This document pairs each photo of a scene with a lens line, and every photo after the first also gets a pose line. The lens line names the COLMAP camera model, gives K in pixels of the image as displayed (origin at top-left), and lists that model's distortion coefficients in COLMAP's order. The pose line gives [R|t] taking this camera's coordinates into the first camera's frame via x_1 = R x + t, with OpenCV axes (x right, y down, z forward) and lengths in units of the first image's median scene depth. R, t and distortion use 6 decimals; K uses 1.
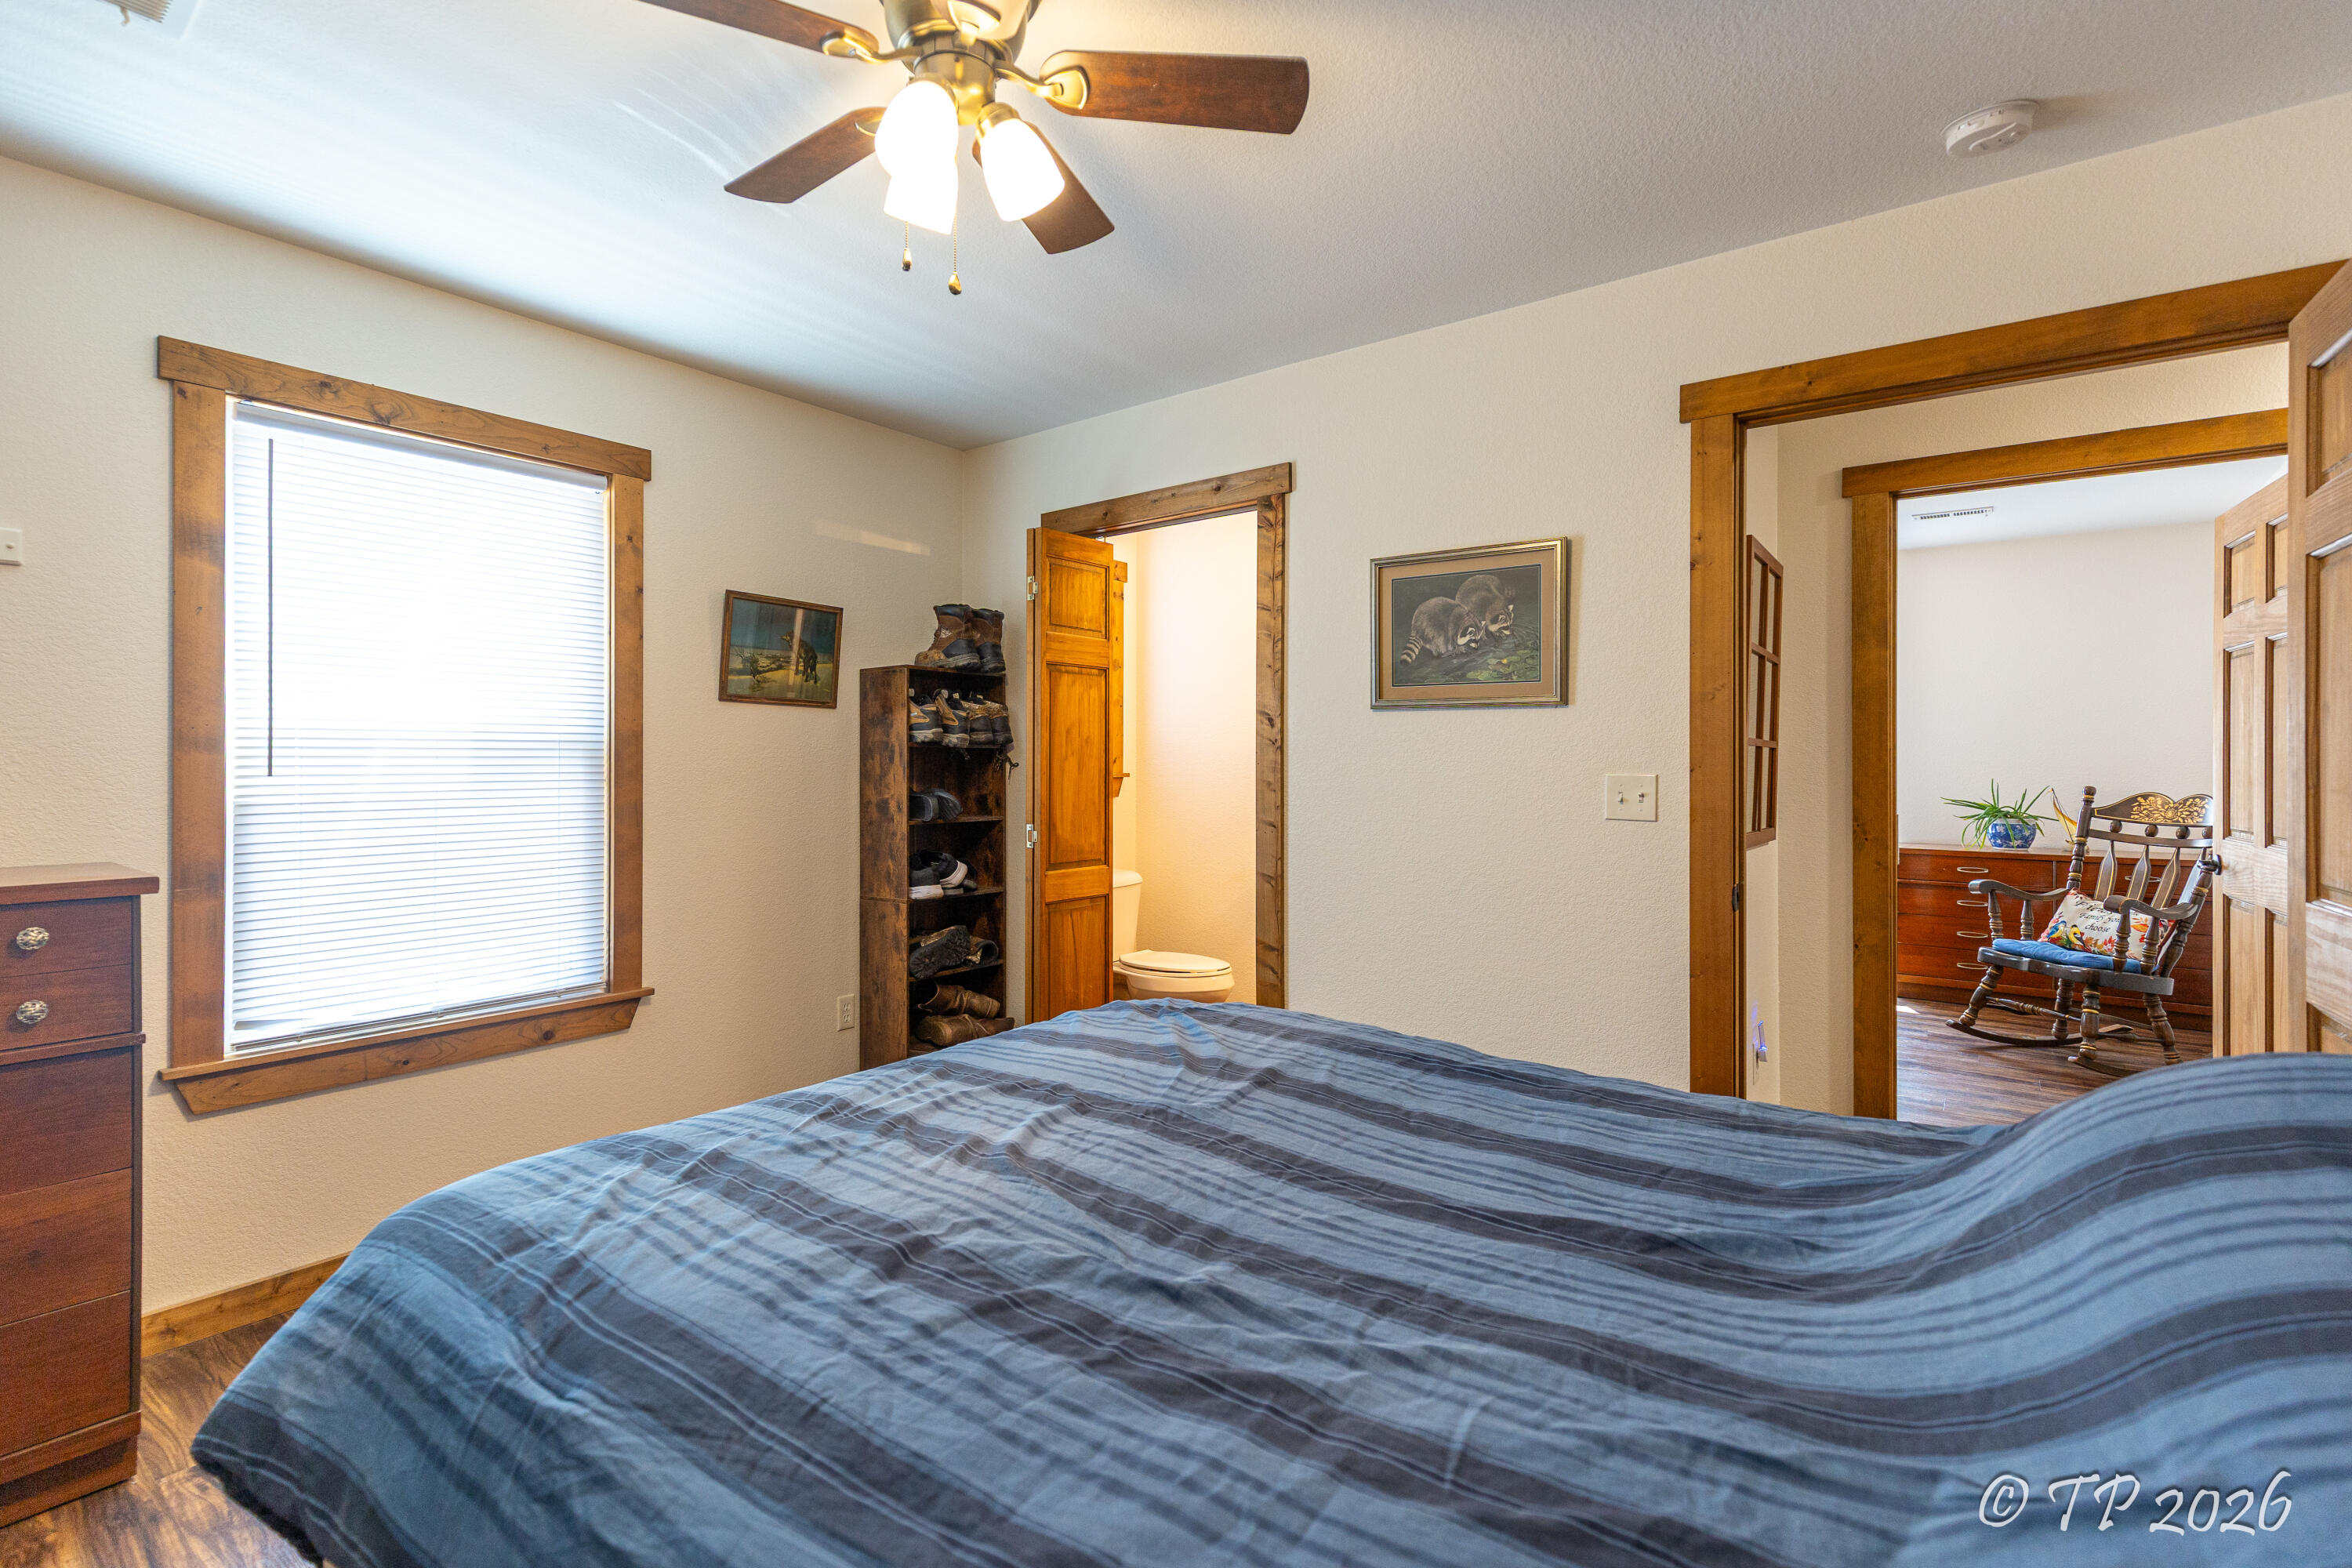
lens RADIAL K [[1074.4, 0, 1181.1], [0, 1074.4, 759.6], [0, 0, 1]] dist [0.002252, 0.001120]
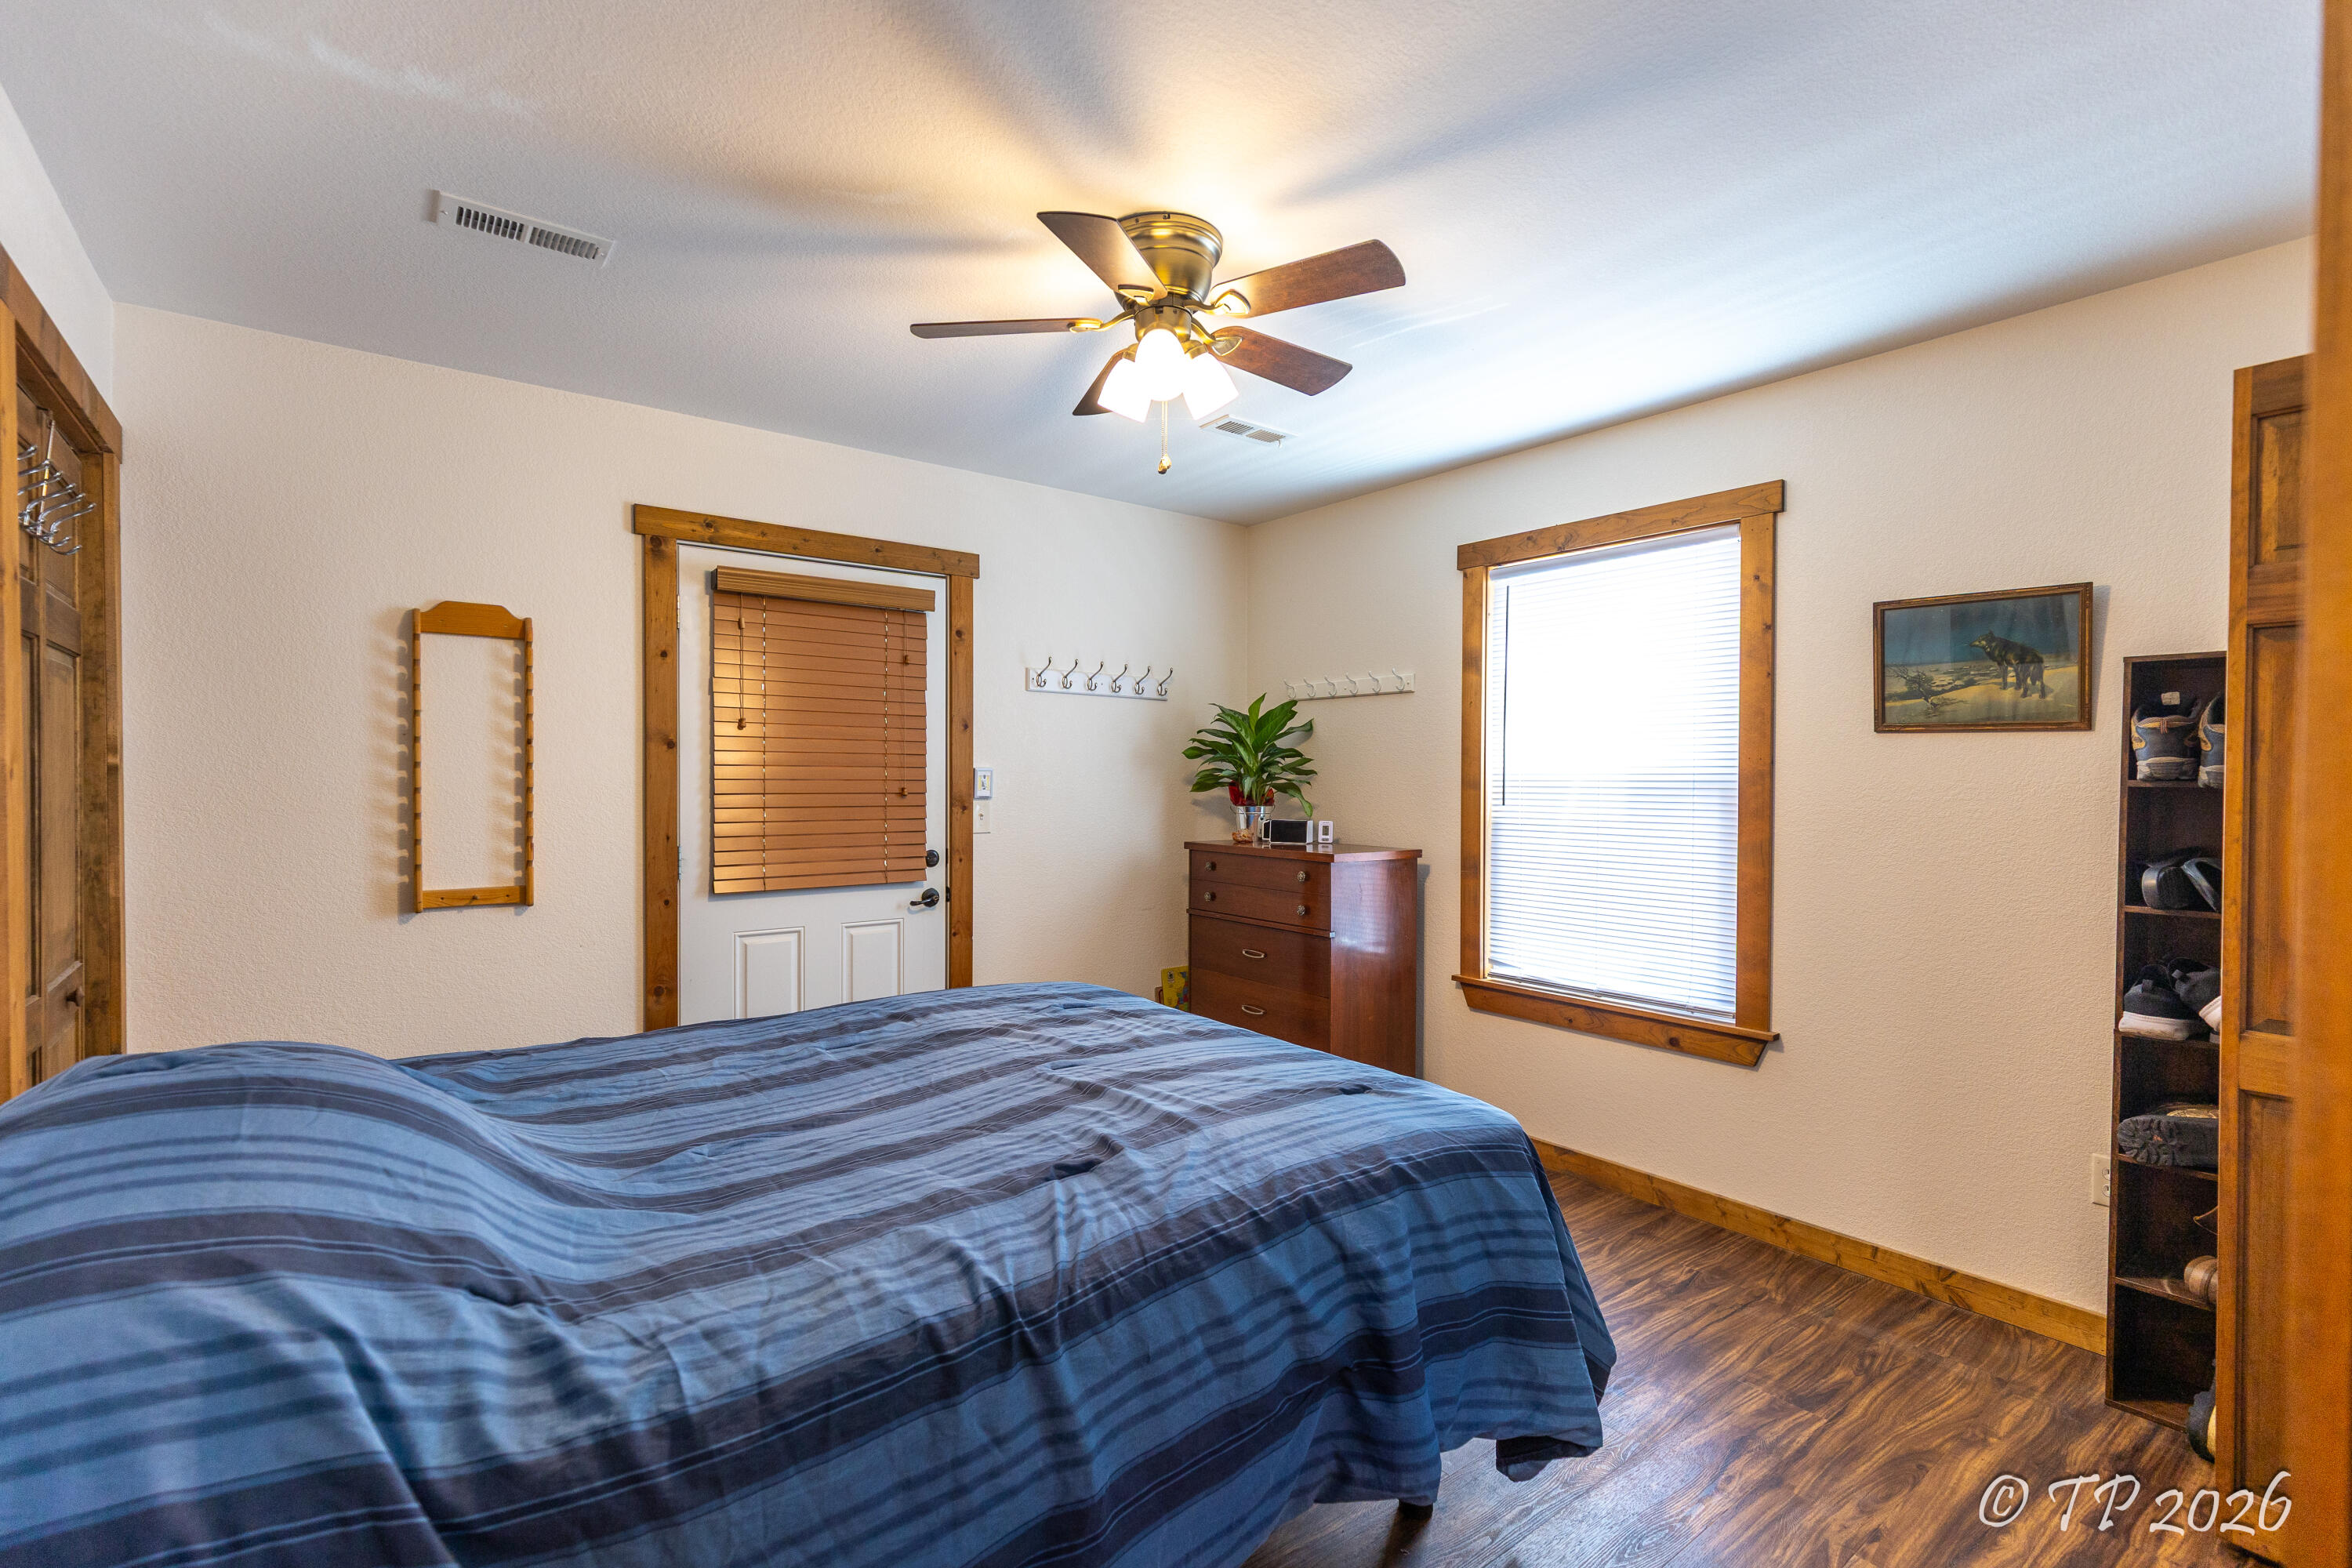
lens RADIAL K [[1074.4, 0, 1177.7], [0, 1074.4, 790.5], [0, 0, 1]] dist [0.002252, 0.001120]
pose [[-0.273422, 0.007970, -0.961861, 0.599962], [-0.009671, 0.999892, 0.011034, -0.013707], [0.961846, 0.012319, -0.273316, 0.762921]]
